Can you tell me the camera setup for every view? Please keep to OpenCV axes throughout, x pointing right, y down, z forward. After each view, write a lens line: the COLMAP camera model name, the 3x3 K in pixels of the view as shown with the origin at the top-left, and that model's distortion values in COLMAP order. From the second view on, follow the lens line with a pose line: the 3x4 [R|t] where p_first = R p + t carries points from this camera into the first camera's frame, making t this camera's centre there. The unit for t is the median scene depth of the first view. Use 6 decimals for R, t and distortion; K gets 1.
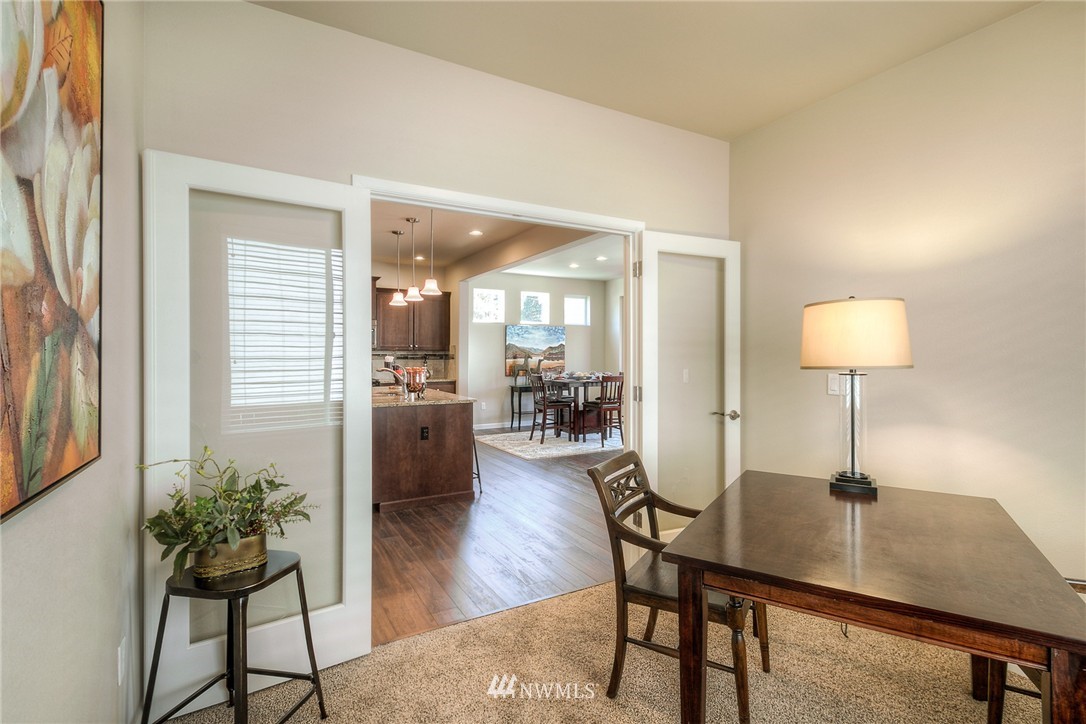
lens RADIAL K [[504.0, 0, 544.6], [0, 504.0, 358.4], [0, 0, 1]] dist [-0.002392, -0.000737]
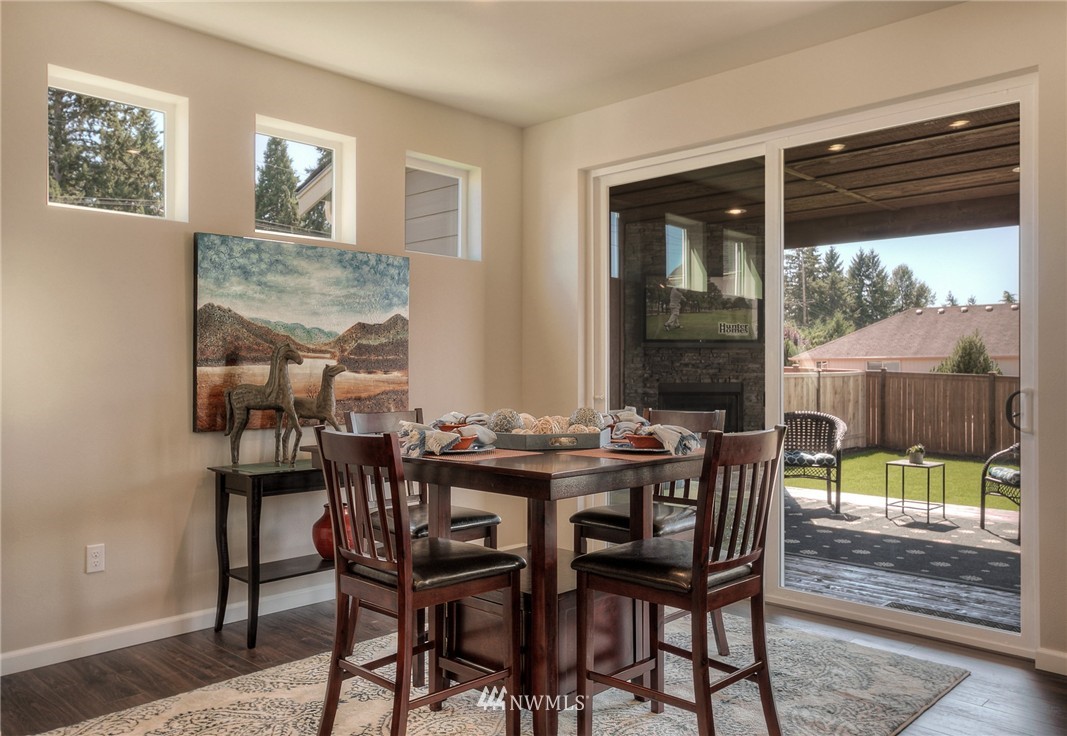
lens RADIAL K [[841.4, 0, 534.5], [0, 841.4, 376.5], [0, 0, 1]] dist [-0.002453, 0.000702]
pose [[0.954433, -0.002981, 0.298409, -0.039086], [0.003125, 0.999995, -0.000006, 0.007605], [-0.298408, 0.000938, 0.954438, 0.533199]]
